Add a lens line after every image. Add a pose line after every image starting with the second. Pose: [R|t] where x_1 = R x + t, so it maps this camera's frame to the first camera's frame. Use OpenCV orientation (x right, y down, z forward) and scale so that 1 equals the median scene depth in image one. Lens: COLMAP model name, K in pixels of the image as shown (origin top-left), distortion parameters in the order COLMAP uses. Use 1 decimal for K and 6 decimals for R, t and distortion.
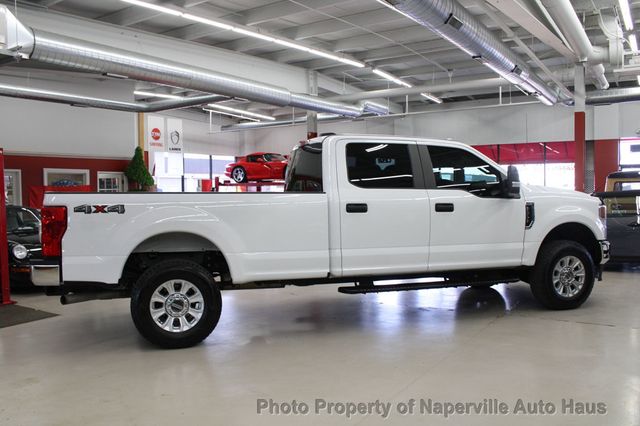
lens RADIAL K [[550.0, 0, 320.0], [0, 550.0, 213.0], [0, 0, 1]] dist [-0.141541, 0.116512]
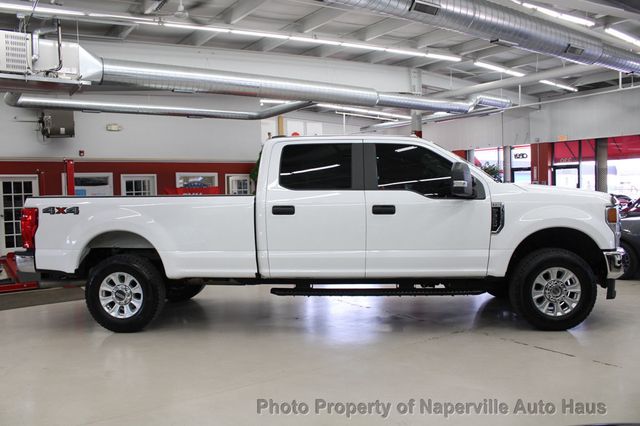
lens RADIAL K [[533.7, 0, 320.0], [0, 533.7, 213.0], [0, 0, 1]] dist [-0.147948, 0.118658]
pose [[0.928191, 0.006134, -0.372054, 0.438855], [-0.004104, 0.999972, 0.006247, -0.008835], [0.372082, -0.004272, 0.928190, 0.112090]]
